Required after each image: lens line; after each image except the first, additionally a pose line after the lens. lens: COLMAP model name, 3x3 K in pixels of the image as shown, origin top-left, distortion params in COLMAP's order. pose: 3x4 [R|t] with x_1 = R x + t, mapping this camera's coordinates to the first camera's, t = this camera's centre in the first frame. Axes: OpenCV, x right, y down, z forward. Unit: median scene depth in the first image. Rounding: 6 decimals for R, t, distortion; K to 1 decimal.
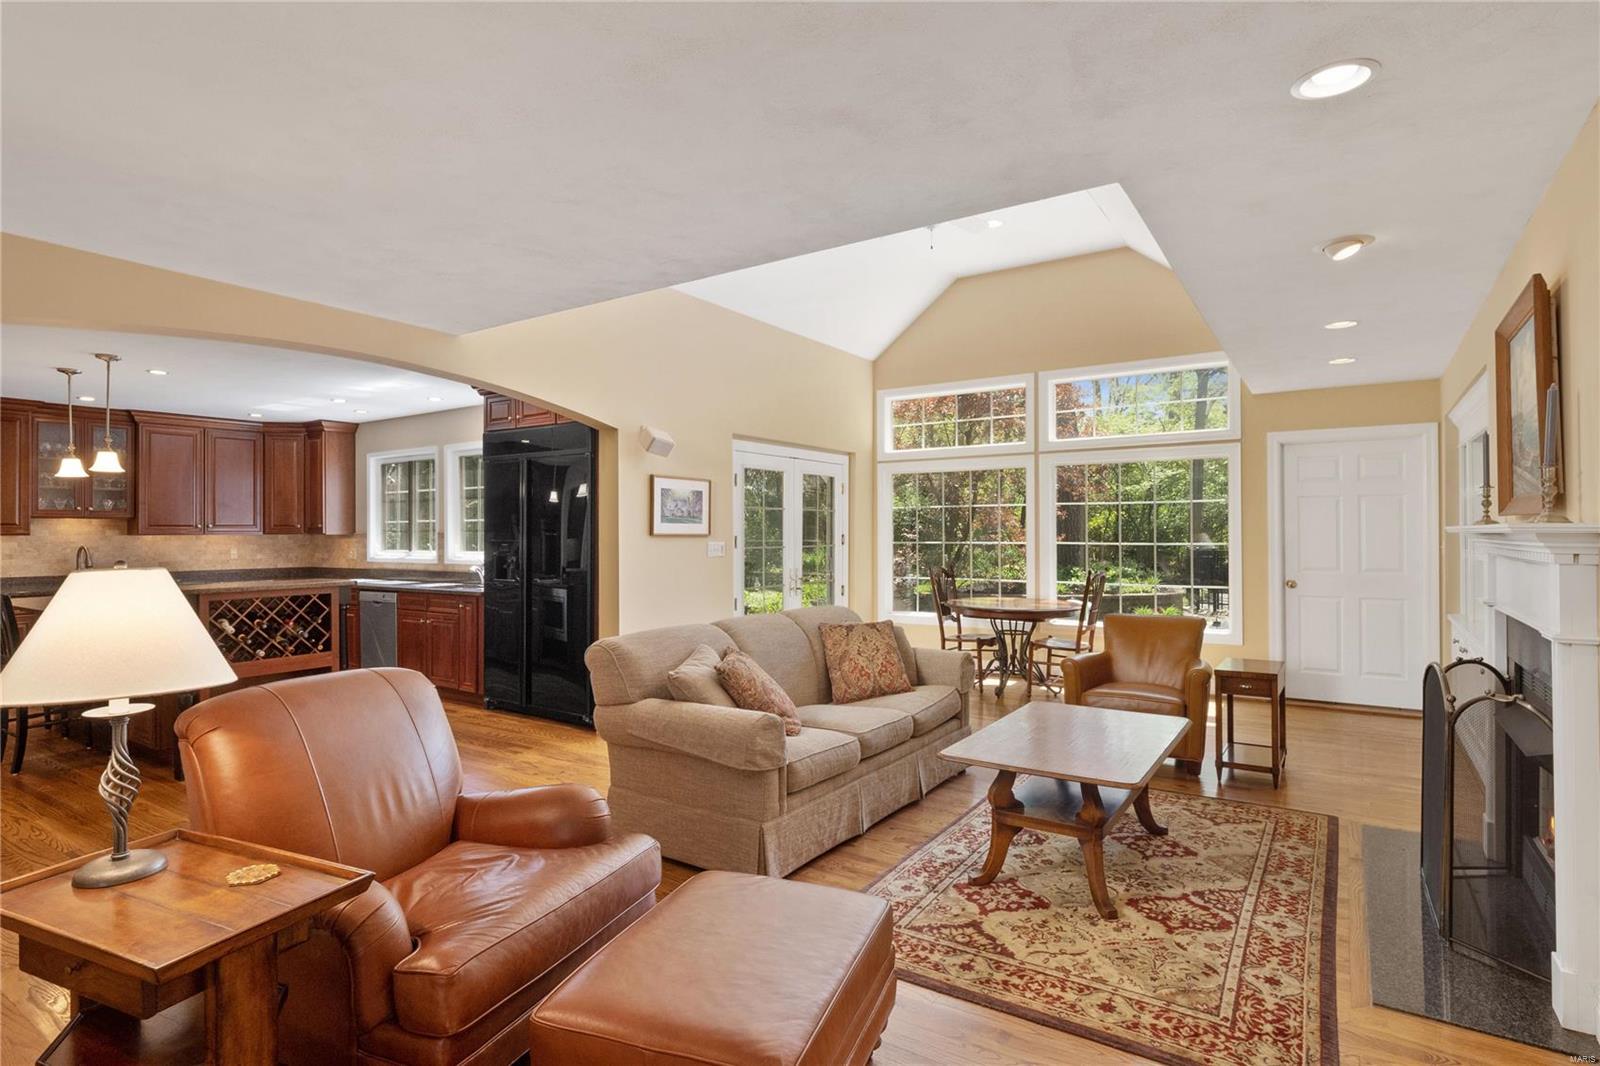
lens RADIAL K [[821.8, 0, 798.2], [0, 821.8, 525.7], [0, 0, 1]] dist [-0.003179, -0.000340]
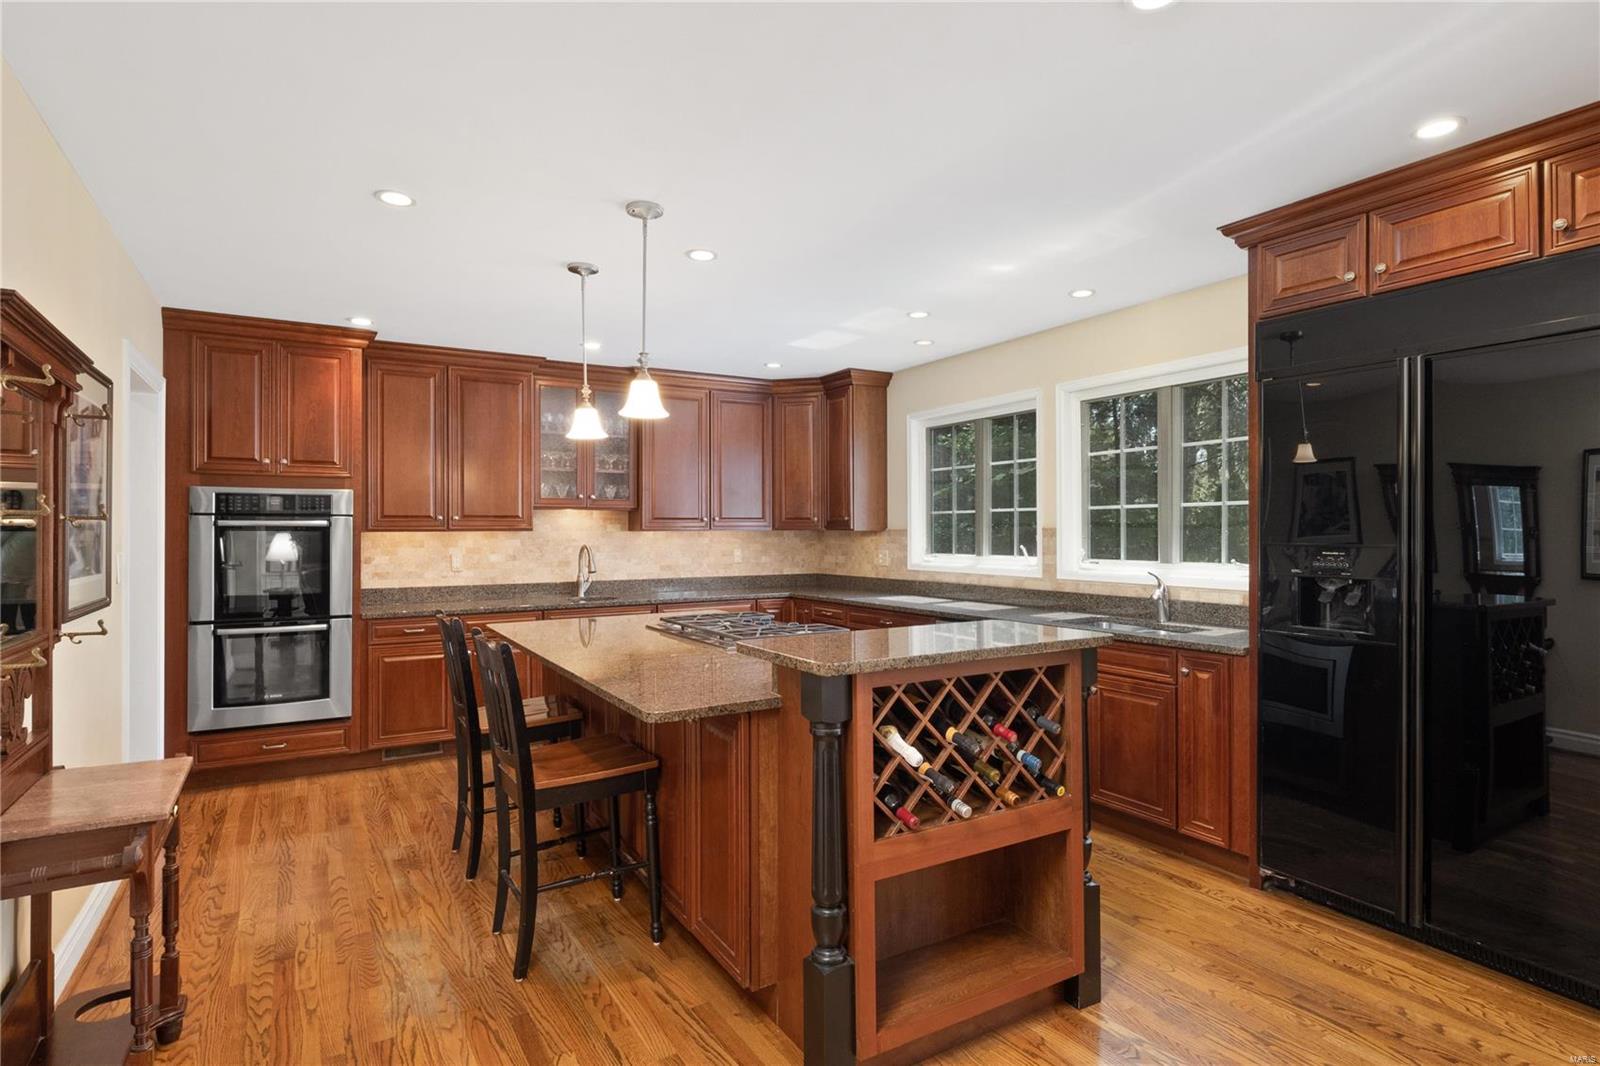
lens RADIAL K [[826.2, 0, 800.0], [0, 826.2, 533.0], [0, 0, 1]] dist [-0.002934, -0.000281]
pose [[0.907370, 0.003329, -0.420319, -0.342047], [0.002084, 0.999921, 0.012418, 0.003962], [0.420327, -0.012144, 0.907291, 0.357491]]
